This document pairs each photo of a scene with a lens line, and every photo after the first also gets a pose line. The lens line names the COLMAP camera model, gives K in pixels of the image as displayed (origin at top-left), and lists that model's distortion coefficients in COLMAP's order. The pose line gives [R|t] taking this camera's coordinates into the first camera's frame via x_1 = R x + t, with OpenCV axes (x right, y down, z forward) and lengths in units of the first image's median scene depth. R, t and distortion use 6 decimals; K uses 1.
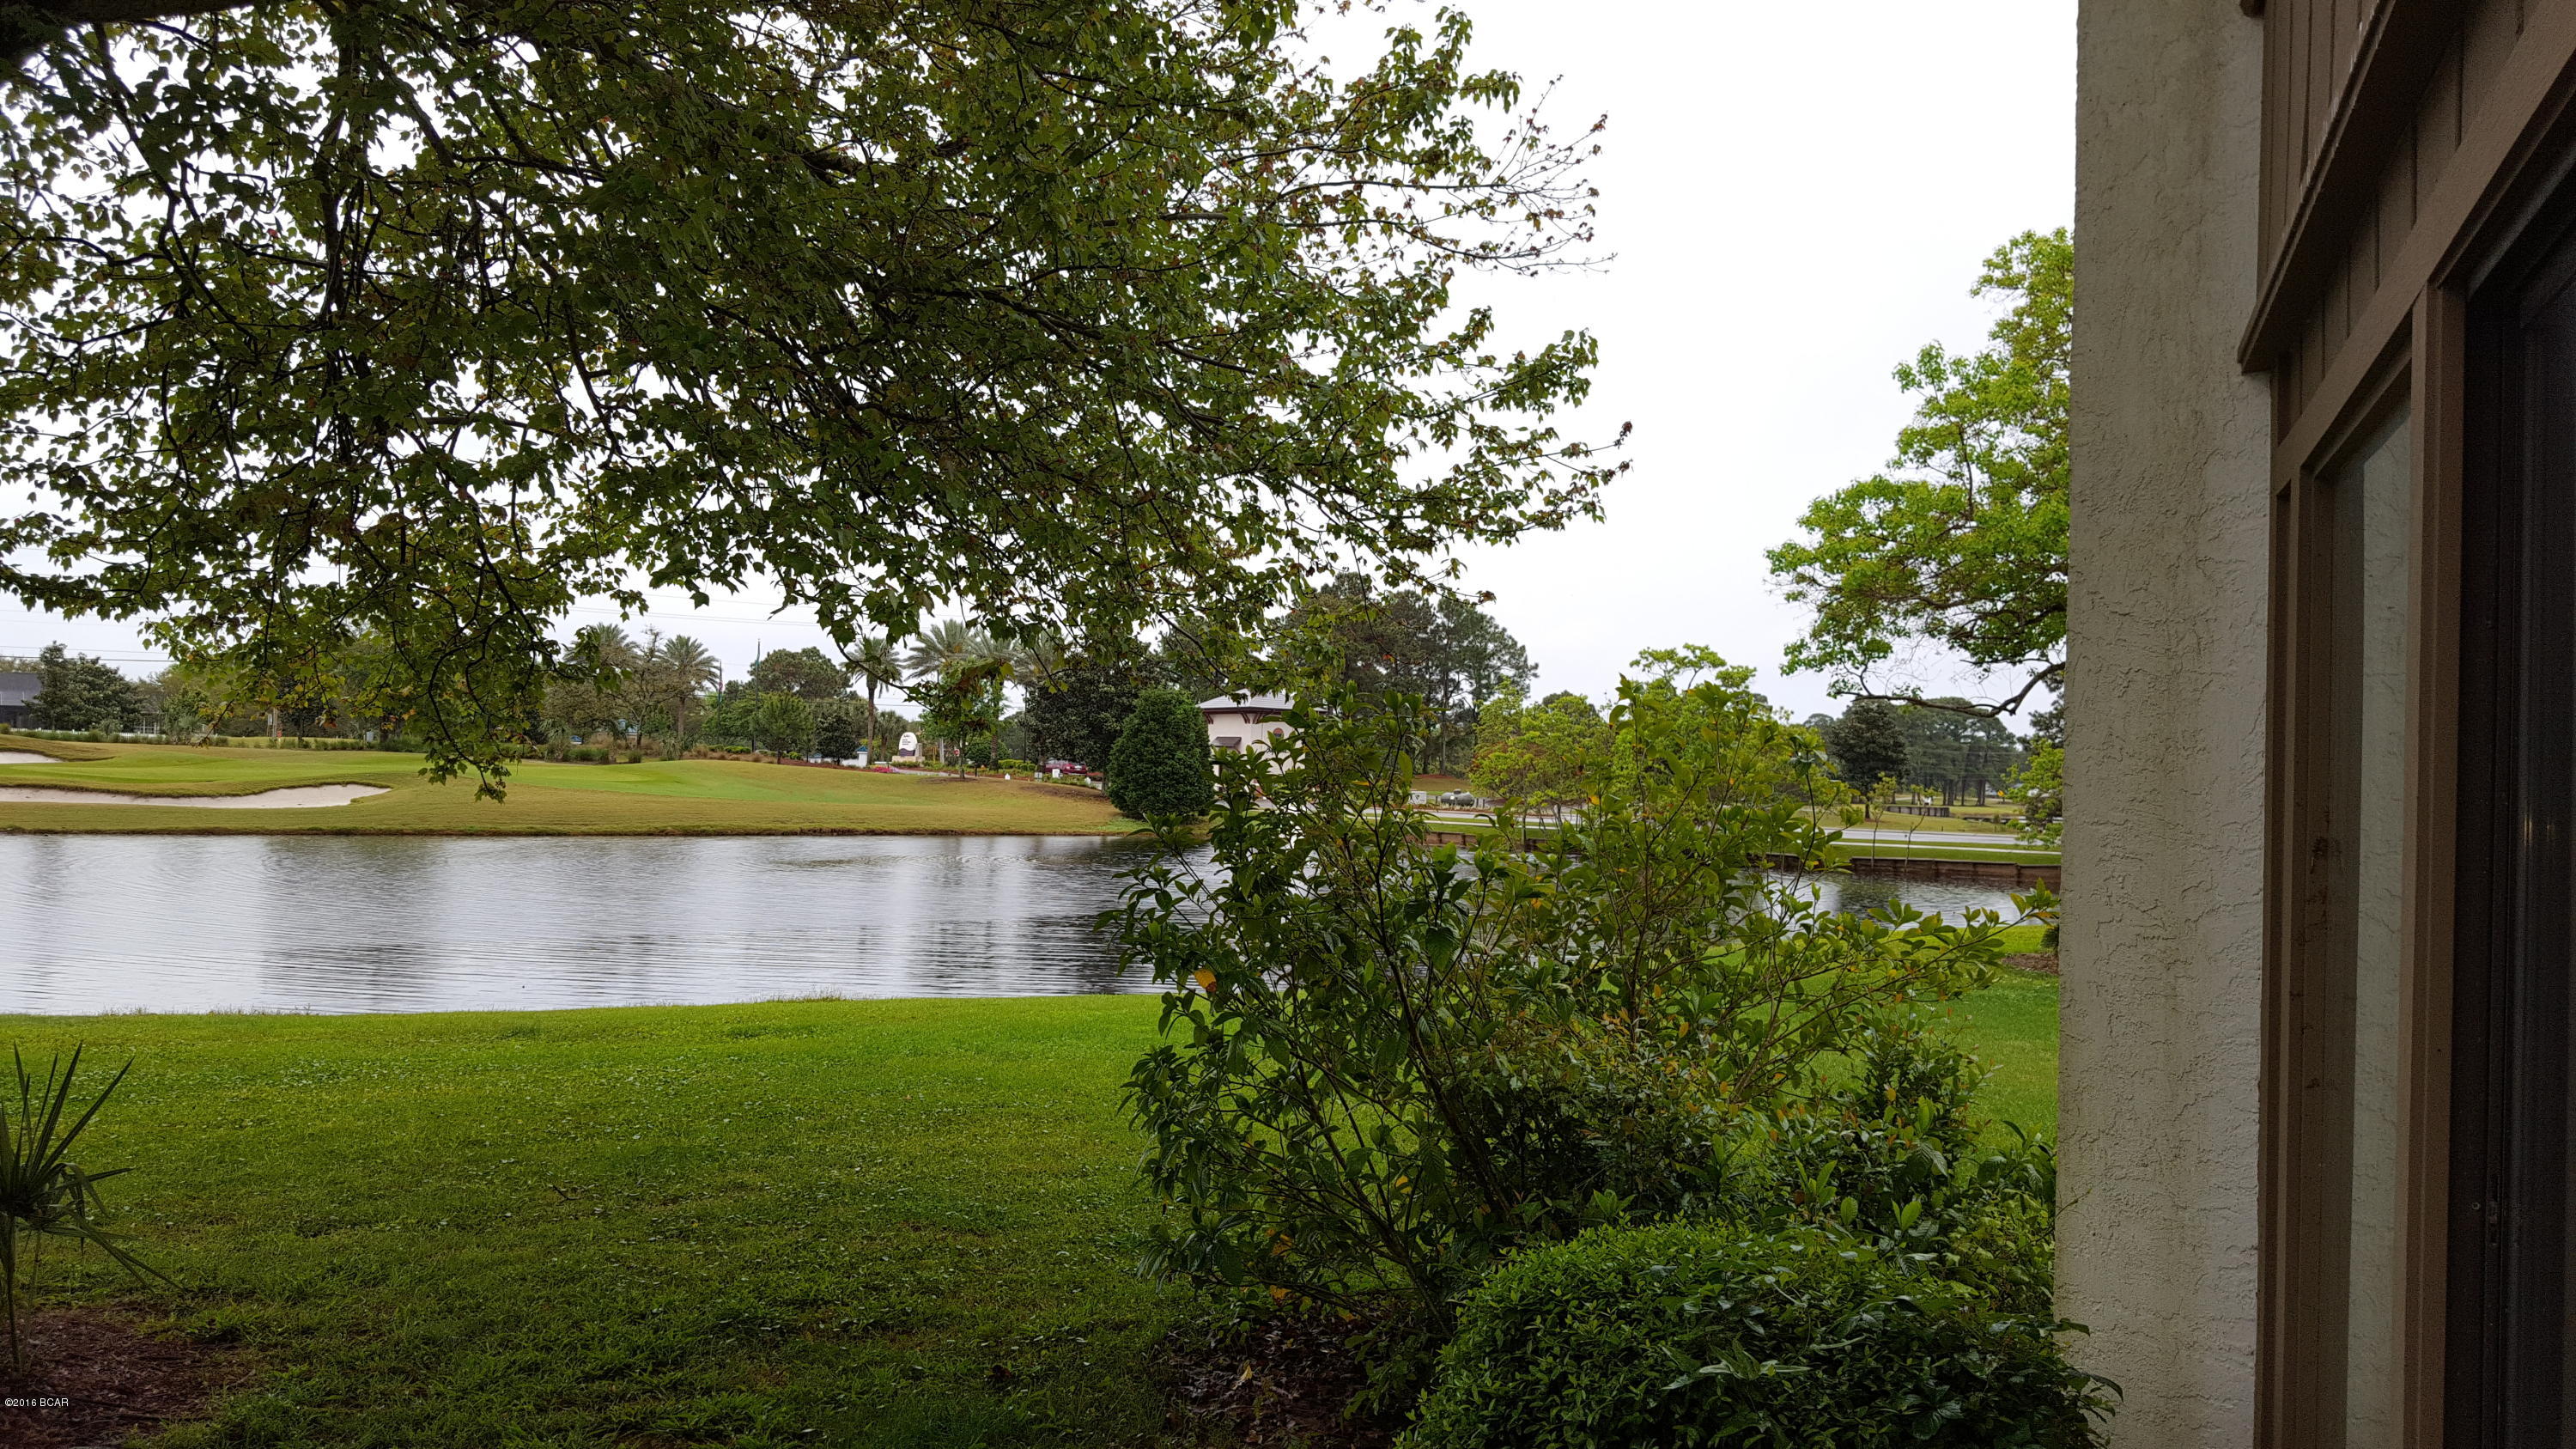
lens RADIAL K [[1899.6, 0, 1218.1], [0, 1899.6, 737.0], [0, 0, 1]] dist [0.063562, -0.089479]
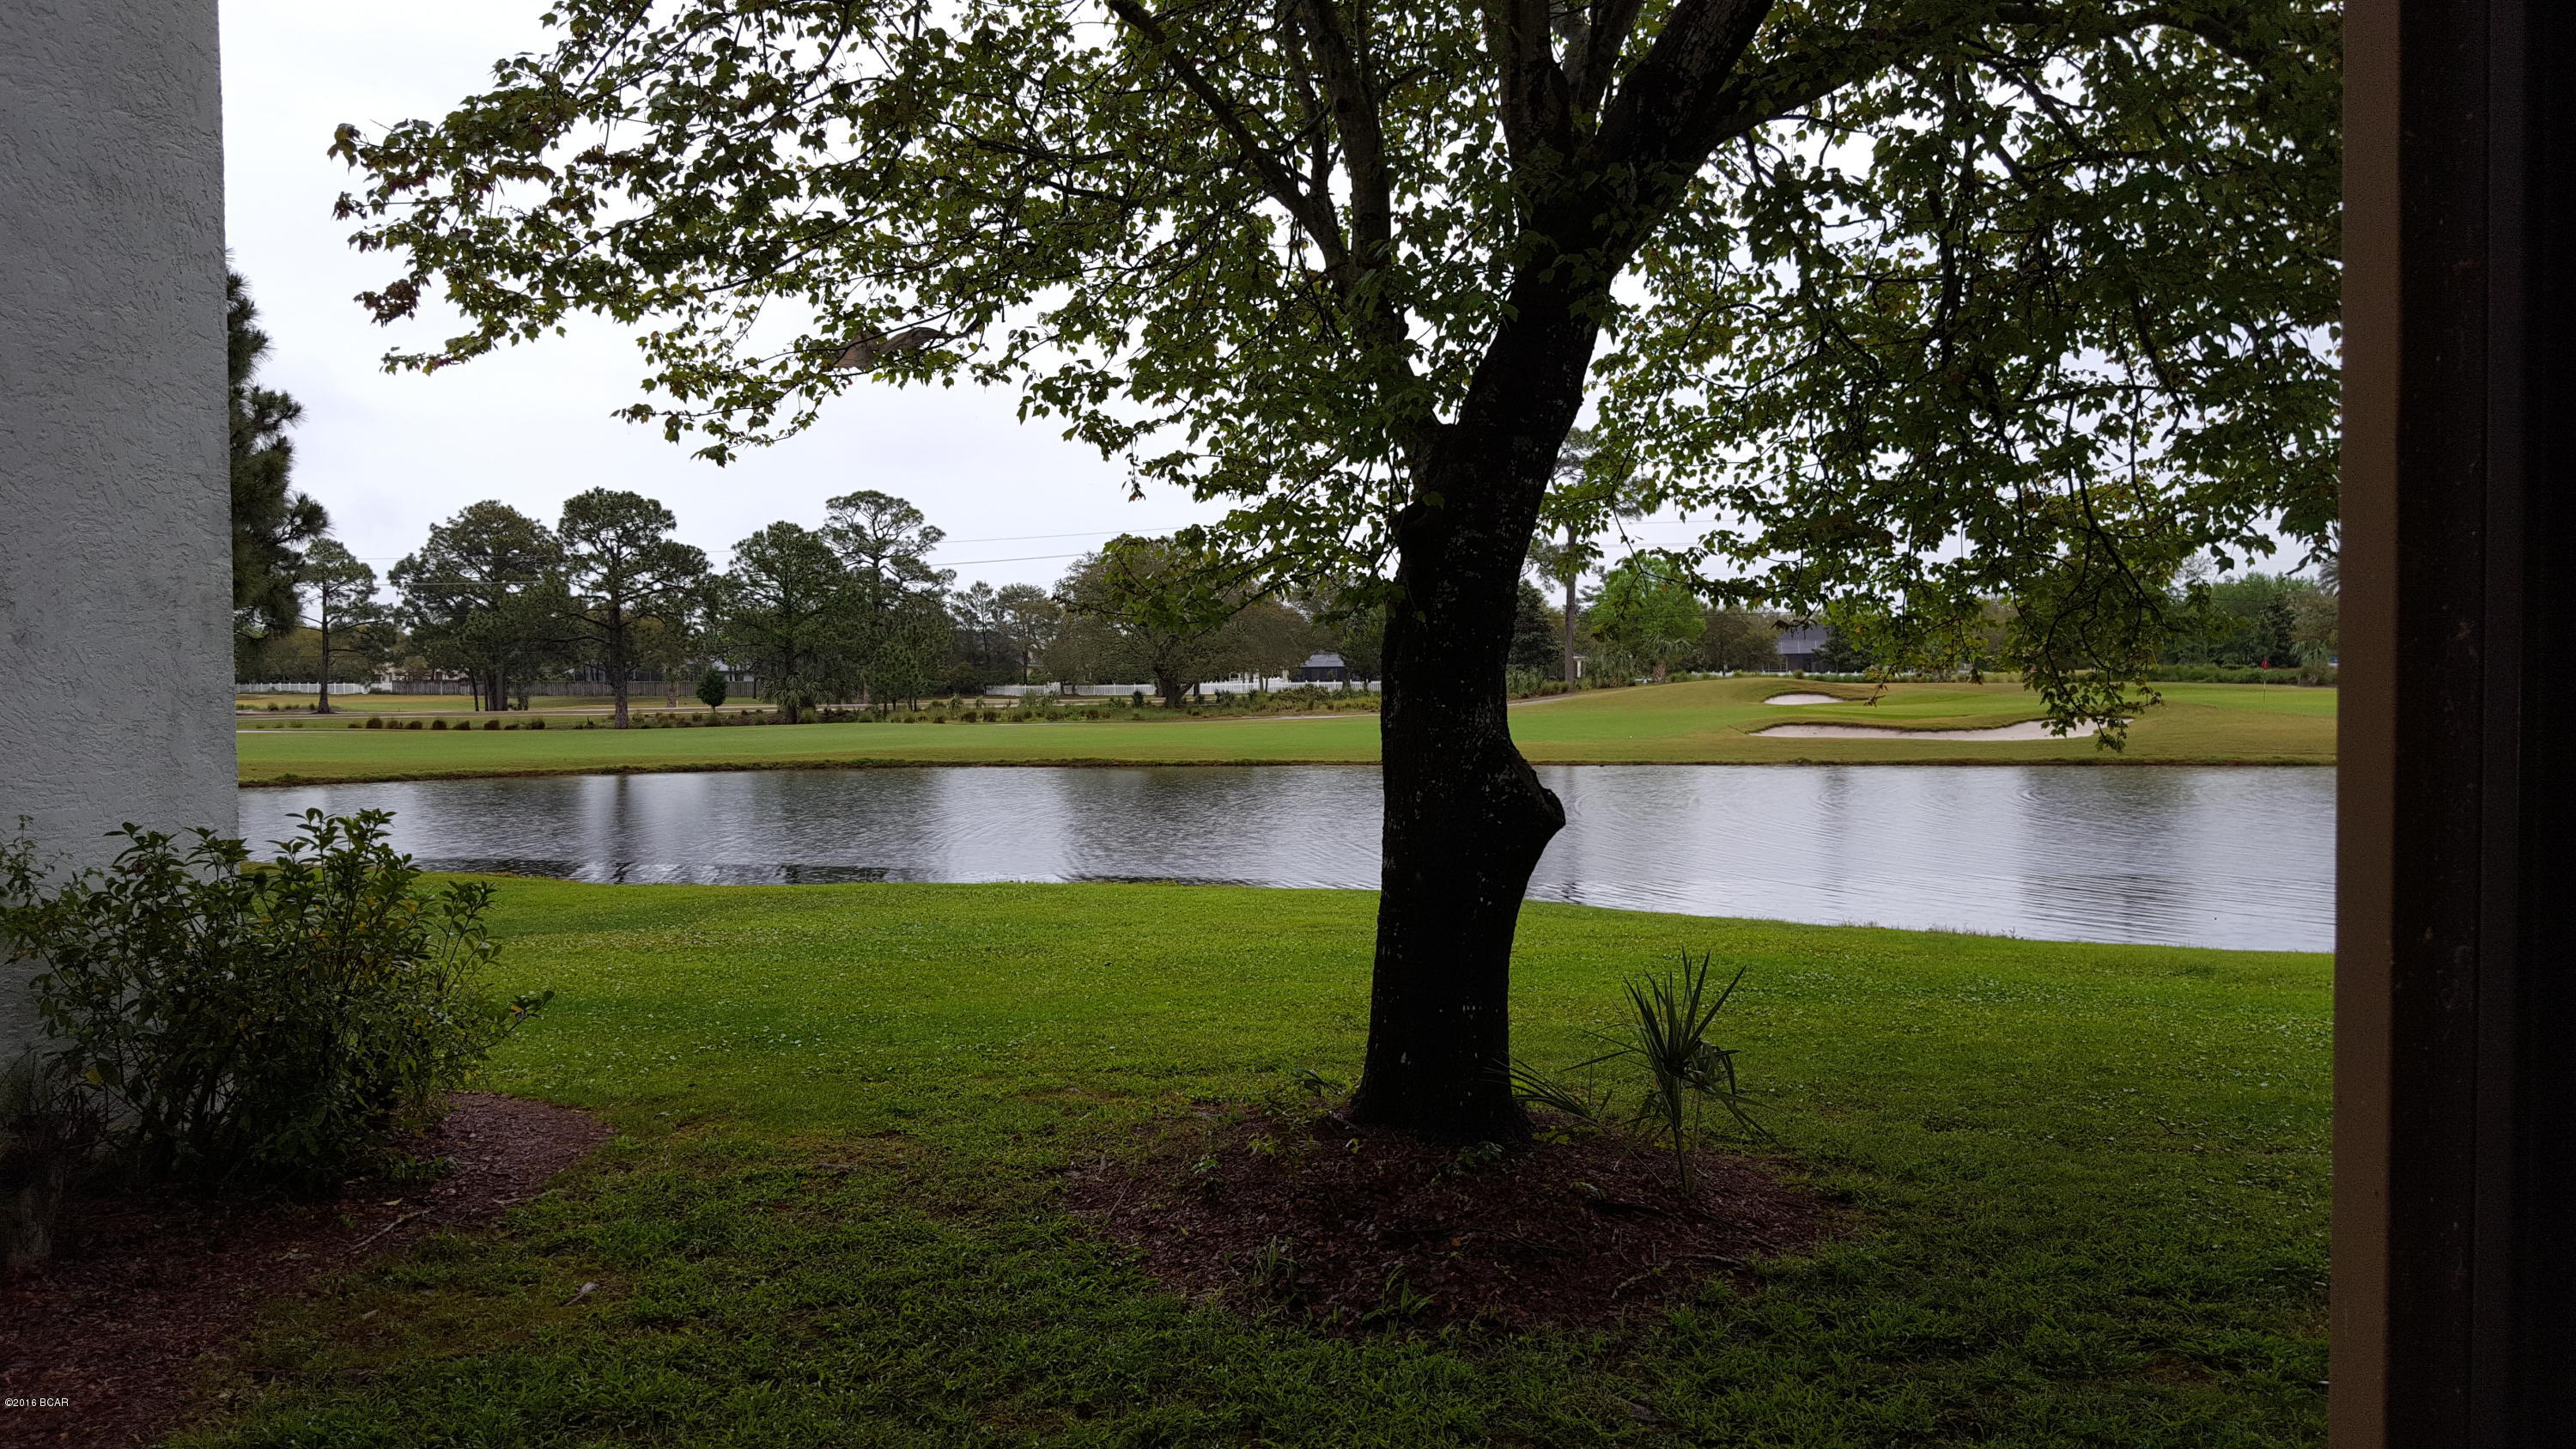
lens RADIAL K [[1886.7, 0, 1272.1], [0, 1886.7, 735.8], [0, 0, 1]] dist [0.137297, -0.226844]
pose [[0.662475, -0.014781, -0.748938, 0.118338], [0.044184, 0.998836, 0.019370, -0.017352], [0.747780, -0.045923, 0.662356, -0.053978]]
